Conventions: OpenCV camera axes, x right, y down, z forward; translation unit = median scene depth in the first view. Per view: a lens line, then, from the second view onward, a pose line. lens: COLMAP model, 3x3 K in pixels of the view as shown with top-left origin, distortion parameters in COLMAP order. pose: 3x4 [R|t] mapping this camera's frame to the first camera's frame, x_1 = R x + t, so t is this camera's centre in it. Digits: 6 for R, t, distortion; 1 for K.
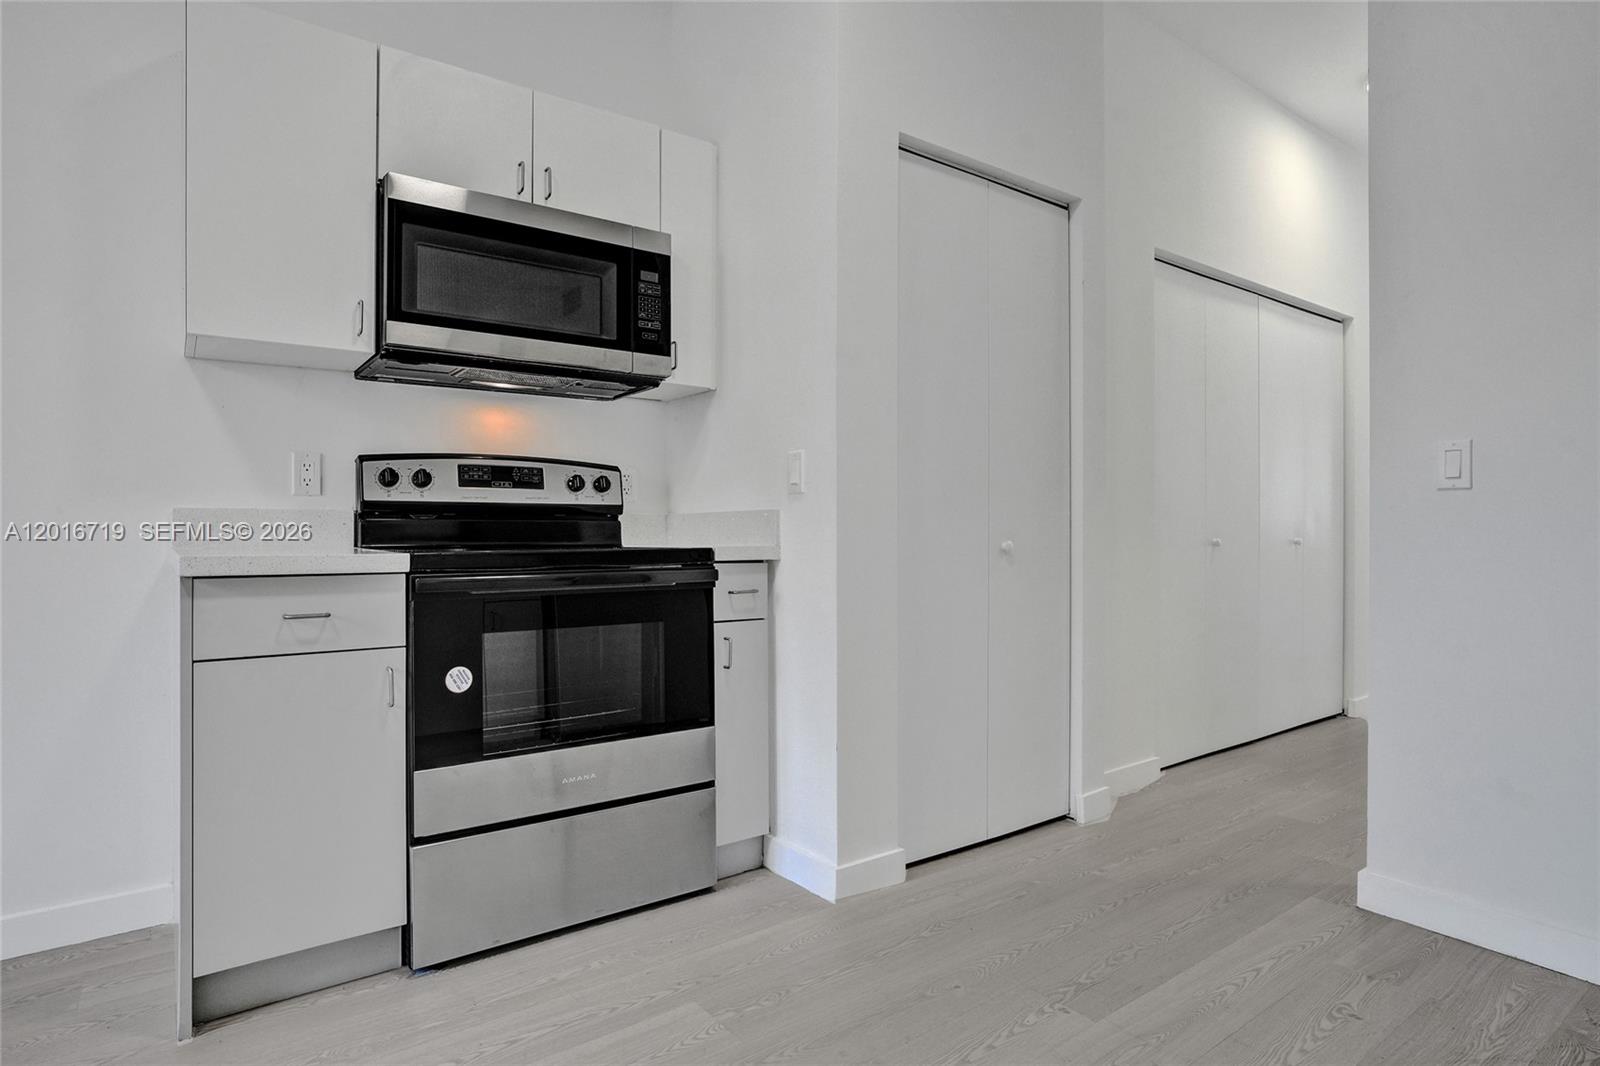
lens RADIAL K [[874.3, 0, 814.1], [0, 874.3, 532.0], [0, 0, 1]] dist [-0.028290, 0.001164]
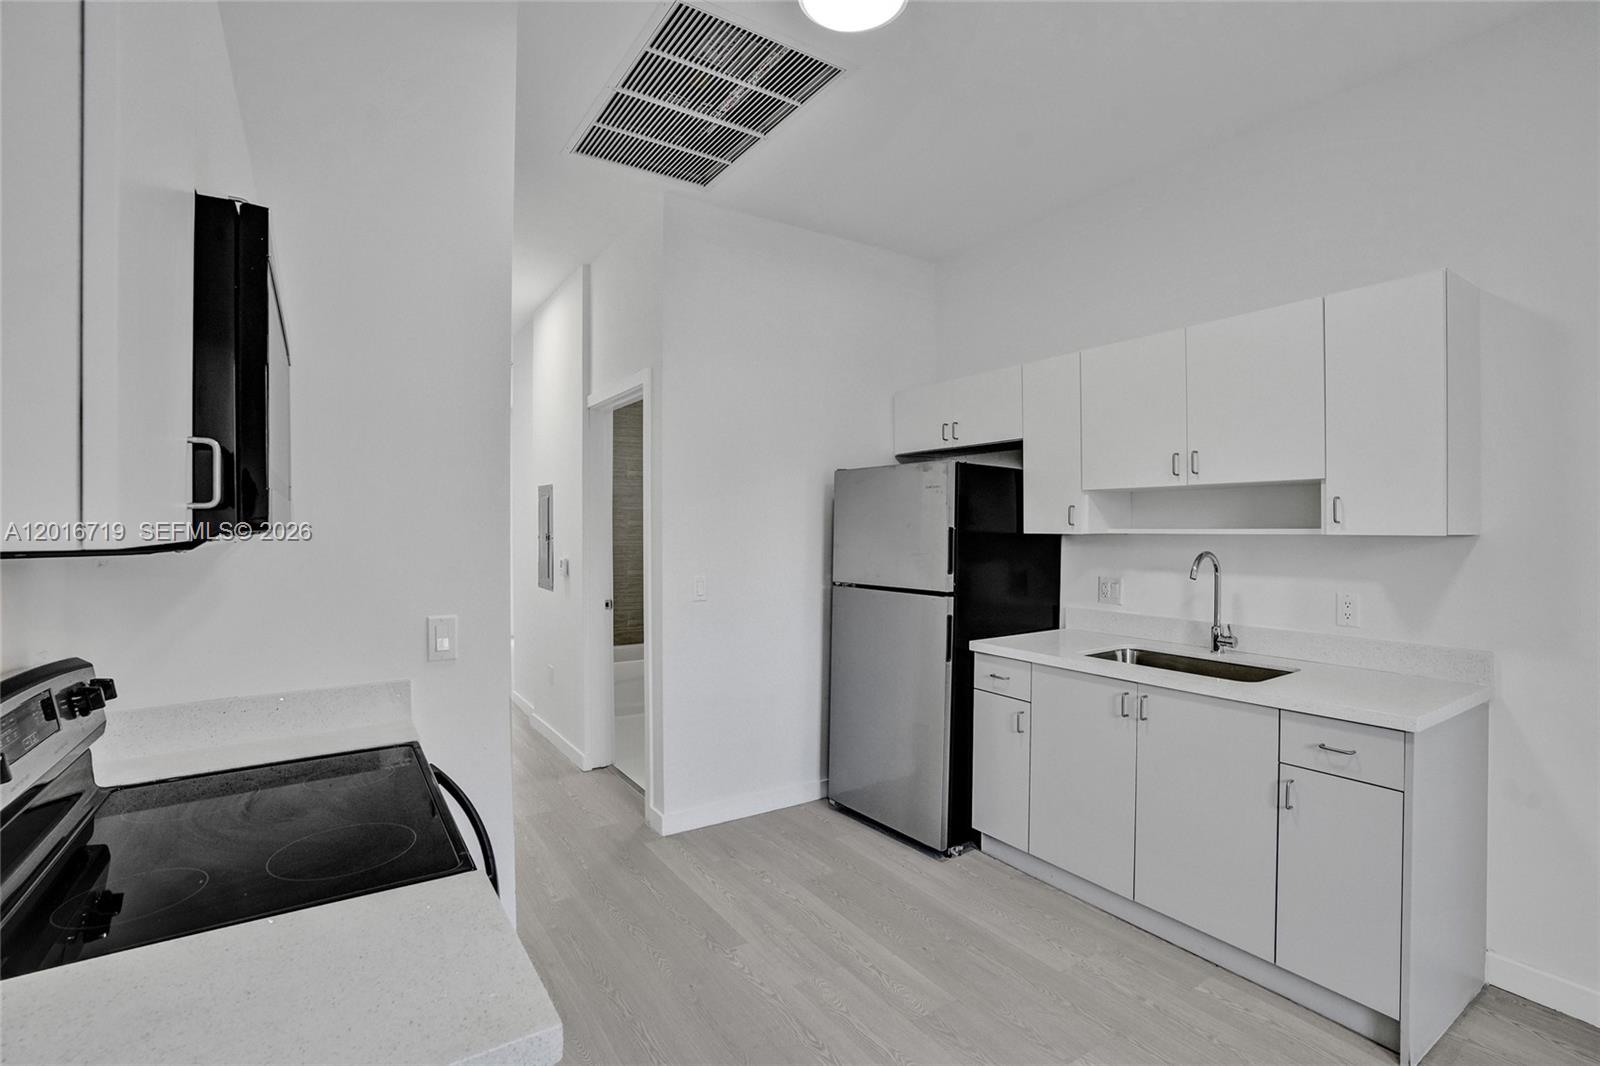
lens RADIAL K [[746.4, 0, 806.0], [0, 746.4, 527.7], [0, 0, 1]] dist [-0.071285, 0.027085]
pose [[0.066000, -0.006587, 0.997798, -0.786980], [0.009735, 0.999935, 0.005957, -0.189215], [-0.997772, 0.009321, 0.066060, 0.551109]]
